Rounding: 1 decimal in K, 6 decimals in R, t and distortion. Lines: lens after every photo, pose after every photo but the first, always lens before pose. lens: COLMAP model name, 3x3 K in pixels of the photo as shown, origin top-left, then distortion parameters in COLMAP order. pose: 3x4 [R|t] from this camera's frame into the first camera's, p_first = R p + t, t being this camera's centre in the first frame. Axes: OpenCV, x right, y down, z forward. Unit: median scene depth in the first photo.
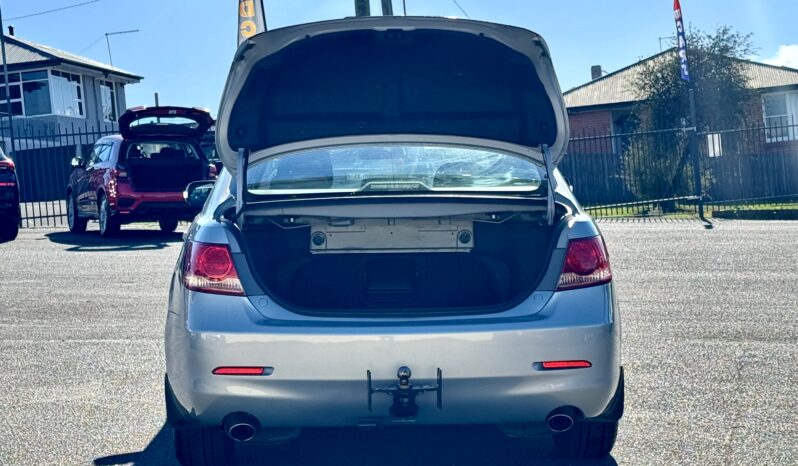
lens RADIAL K [[1706.7, 0, 399.0], [0, 1706.7, 233.0], [0, 0, 1]] dist [0.147775, 0.064218]
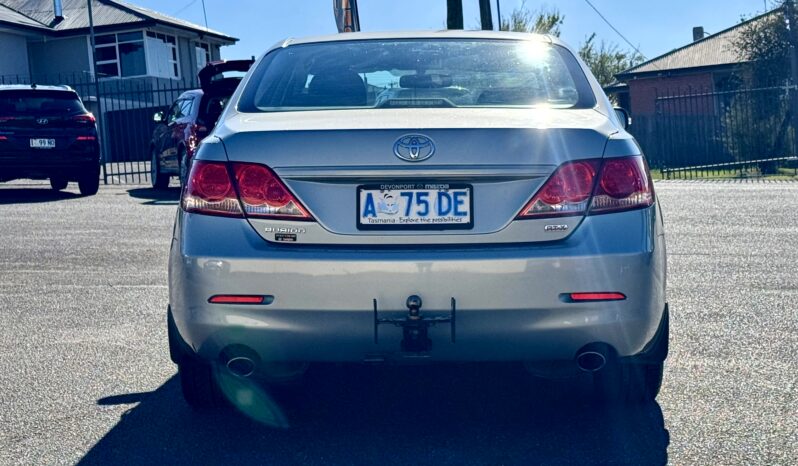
lens RADIAL K [[1706.7, 0, 399.0], [0, 1706.7, 233.0], [0, 0, 1]] dist [0.147775, 0.064218]
pose [[0.998168, 0.007649, -0.060011, 0.026879], [-0.006533, 0.999803, 0.018765, 0.015471], [0.060142, -0.018339, 0.998021, 0.053274]]
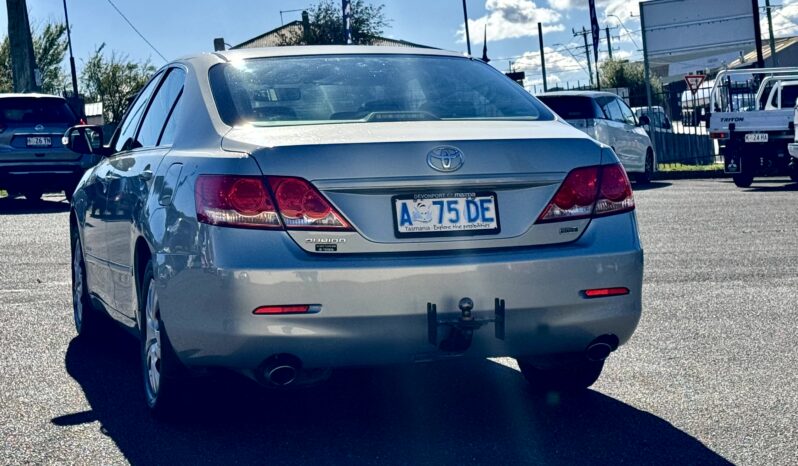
lens RADIAL K [[1706.7, 0, 399.0], [0, 1706.7, 233.0], [0, 0, 1]] dist [0.147775, 0.064218]
pose [[0.970517, -0.023796, 0.239853, -0.144390], [0.020728, 0.999668, 0.015303, 0.014439], [-0.240138, -0.009880, 0.970689, 0.042326]]
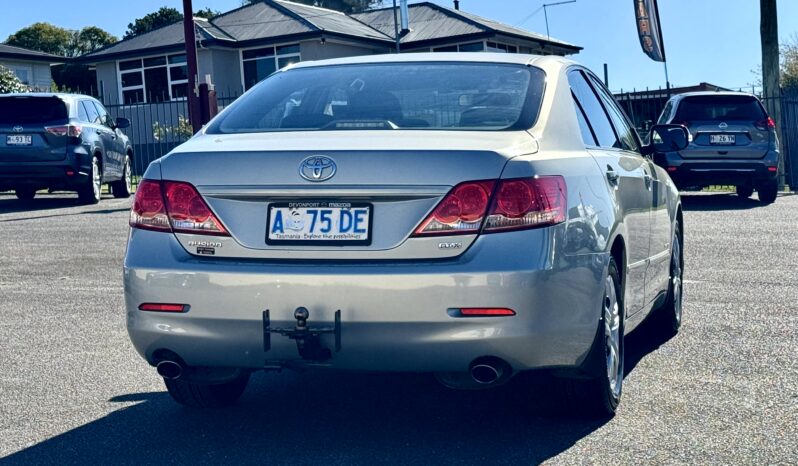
lens RADIAL K [[1706.7, 0, 399.0], [0, 1706.7, 233.0], [0, 0, 1]] dist [0.147775, 0.064218]
pose [[0.959661, 0.019444, -0.280485, 0.178664], [-0.015227, 0.999736, 0.017205, 0.010337], [0.280746, -0.012240, 0.959704, 0.049188]]
